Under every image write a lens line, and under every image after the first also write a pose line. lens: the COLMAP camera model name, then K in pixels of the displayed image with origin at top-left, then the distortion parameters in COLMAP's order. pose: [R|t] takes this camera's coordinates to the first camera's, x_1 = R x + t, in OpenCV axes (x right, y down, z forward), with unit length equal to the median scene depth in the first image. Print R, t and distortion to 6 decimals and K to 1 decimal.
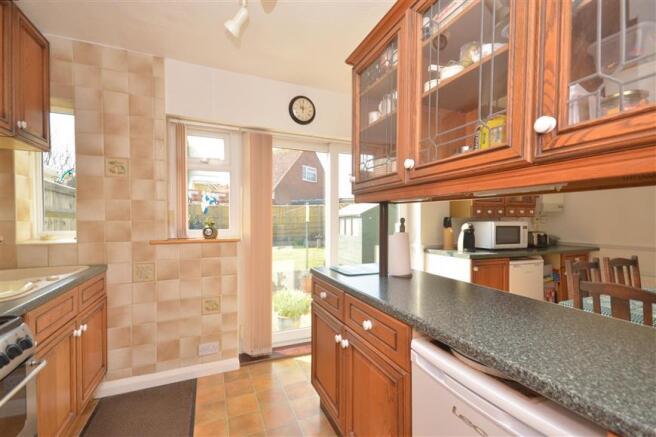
lens RADIAL K [[277.6, 0, 326.8], [0, 277.6, 221.1], [0, 0, 1]] dist [0.000186, -0.000024]
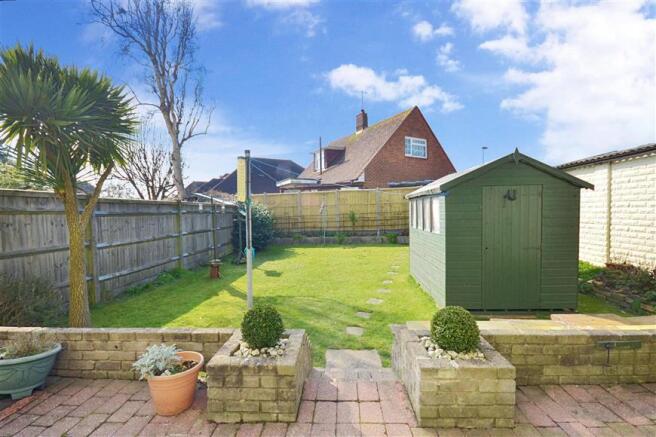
lens RADIAL K [[277.6, 0, 328.2], [0, 277.6, 219.8], [0, 0, 1]] dist [0.000186, -0.000024]
pose [[0.894250, -0.005560, -0.447533, 0.074455], [0.018393, 0.999535, 0.024336, 0.007371], [0.447189, -0.029994, 0.893936, 0.239995]]
